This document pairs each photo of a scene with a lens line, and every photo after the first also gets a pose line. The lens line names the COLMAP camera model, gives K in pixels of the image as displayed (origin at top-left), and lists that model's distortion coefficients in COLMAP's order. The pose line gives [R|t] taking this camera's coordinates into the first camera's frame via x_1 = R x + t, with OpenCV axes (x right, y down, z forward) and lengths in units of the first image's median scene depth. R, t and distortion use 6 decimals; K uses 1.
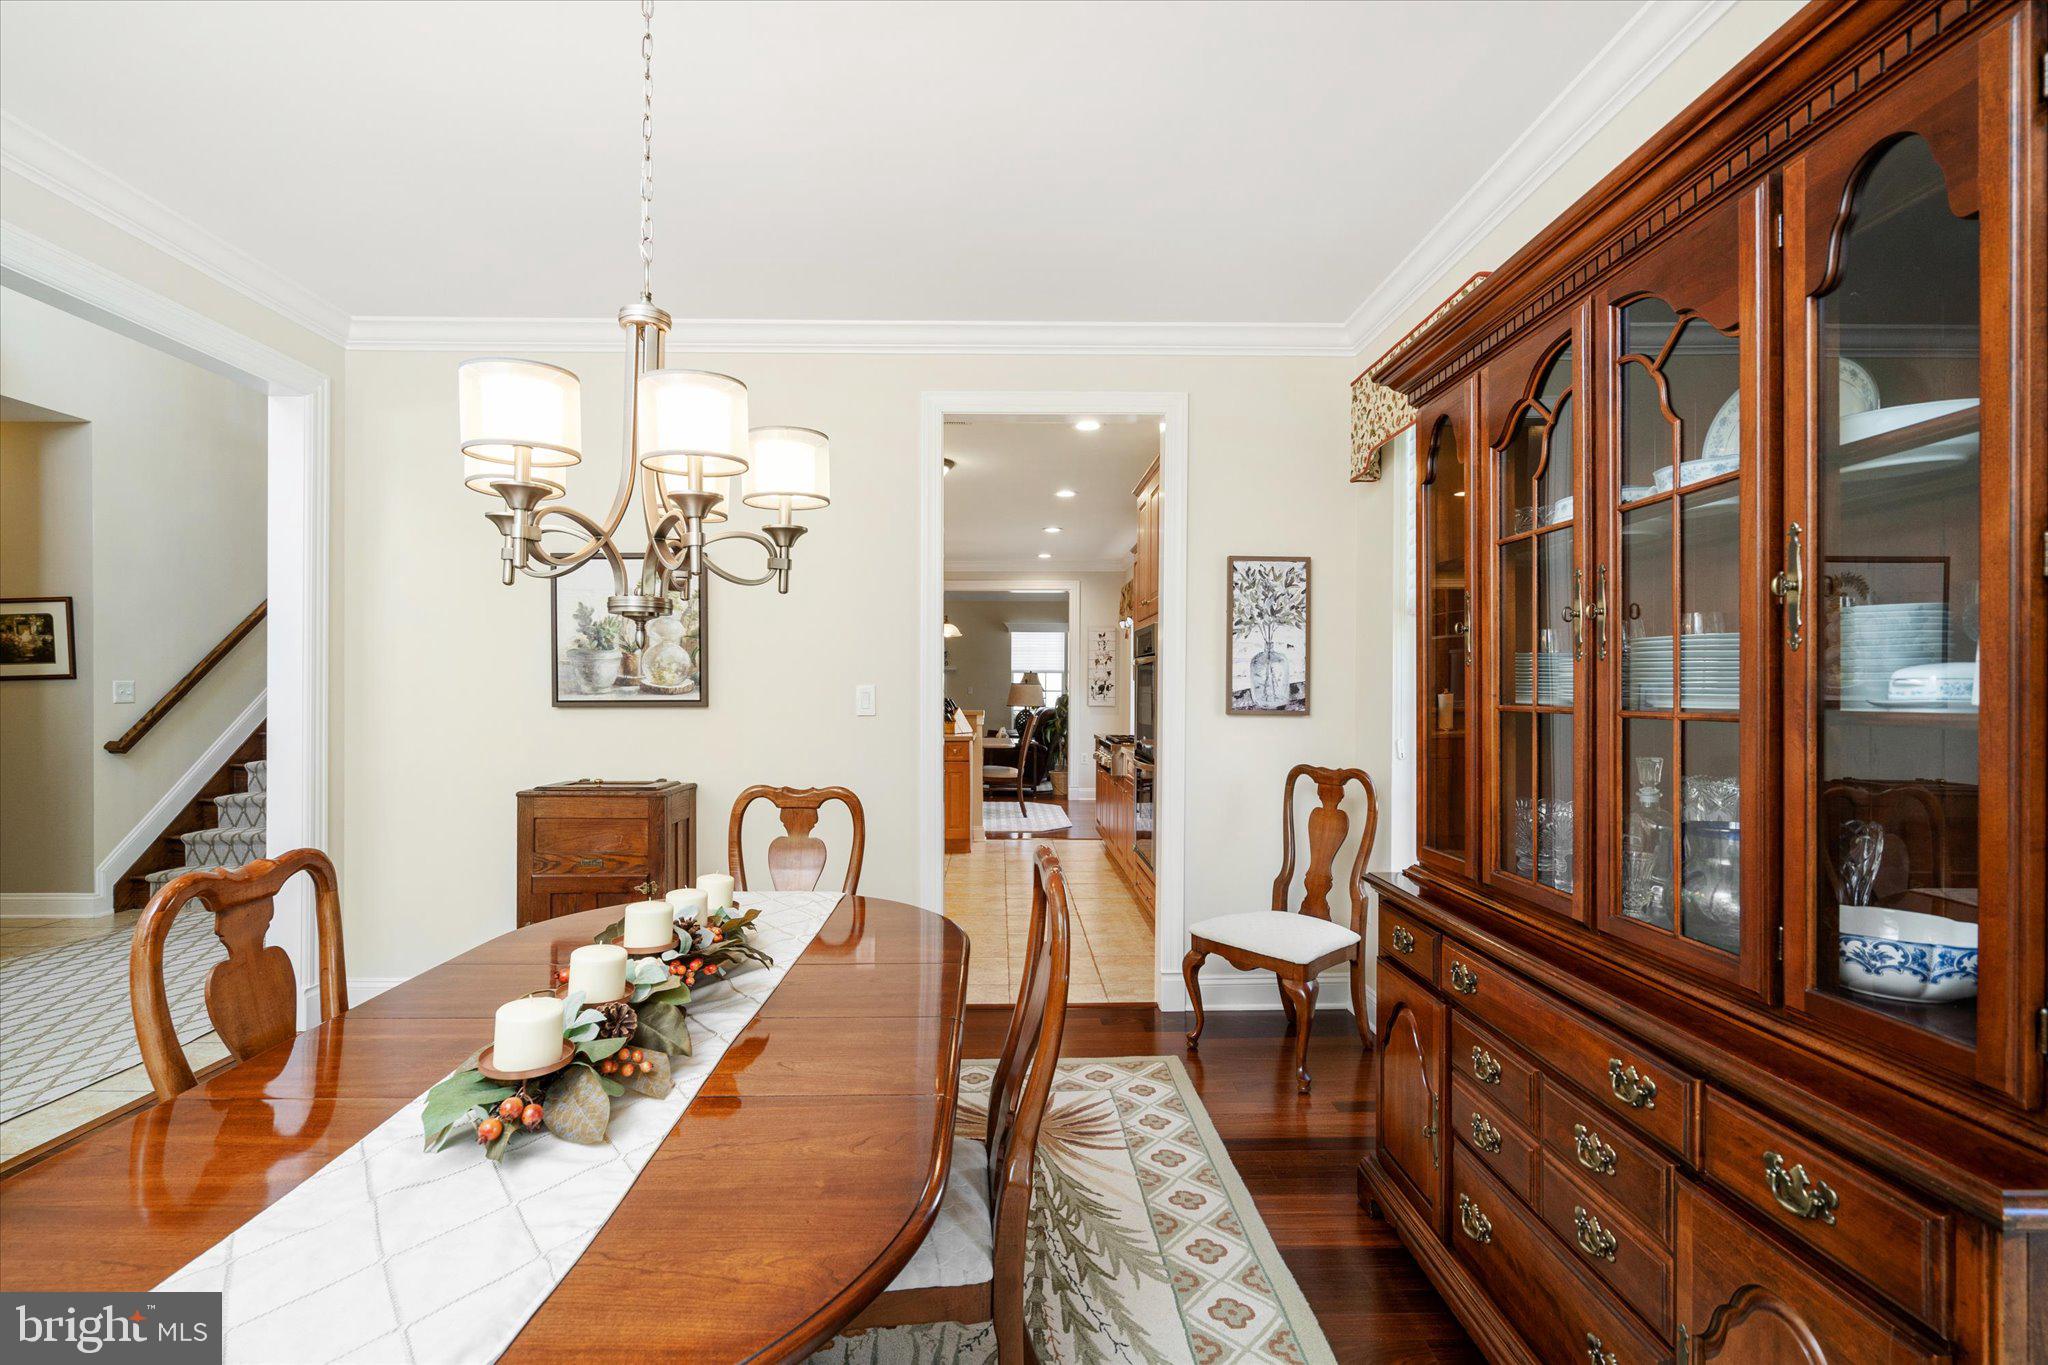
lens RADIAL K [[928.1, 0, 1012.3], [0, 928.1, 673.4], [0, 0, 1]] dist [-0.000409, -0.000027]
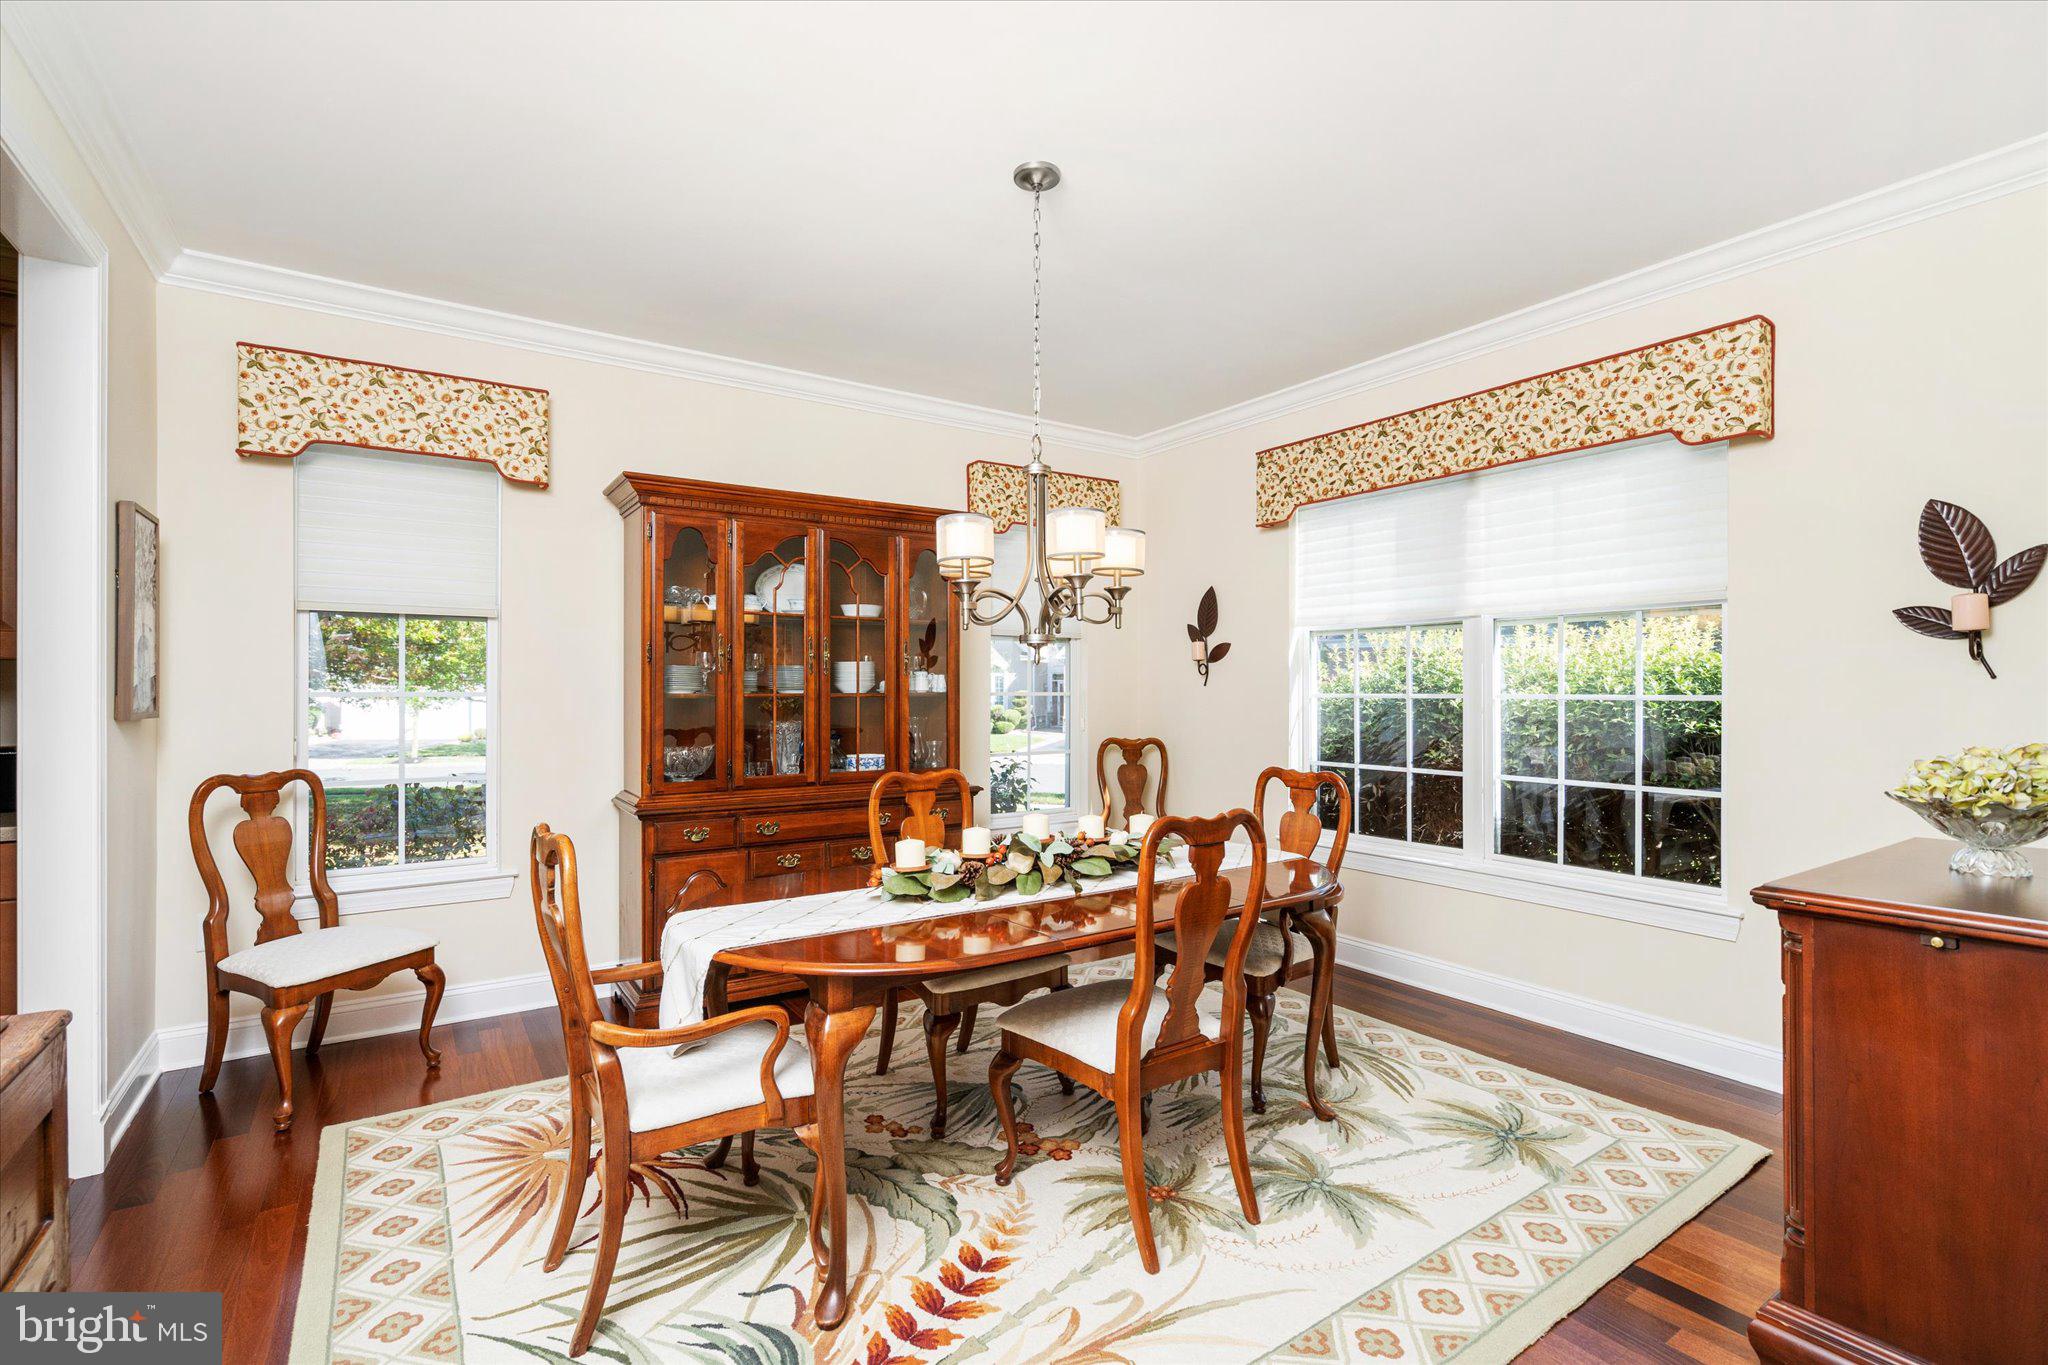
lens RADIAL K [[928.1, 0, 1012.3], [0, 928.1, 673.4], [0, 0, 1]] dist [-0.000409, -0.000027]
pose [[-0.536902, 0.020407, 0.843398, -1.201967], [-0.014168, 0.999348, -0.033200, 0.036062], [-0.843526, -0.029774, -0.536263, 1.308408]]
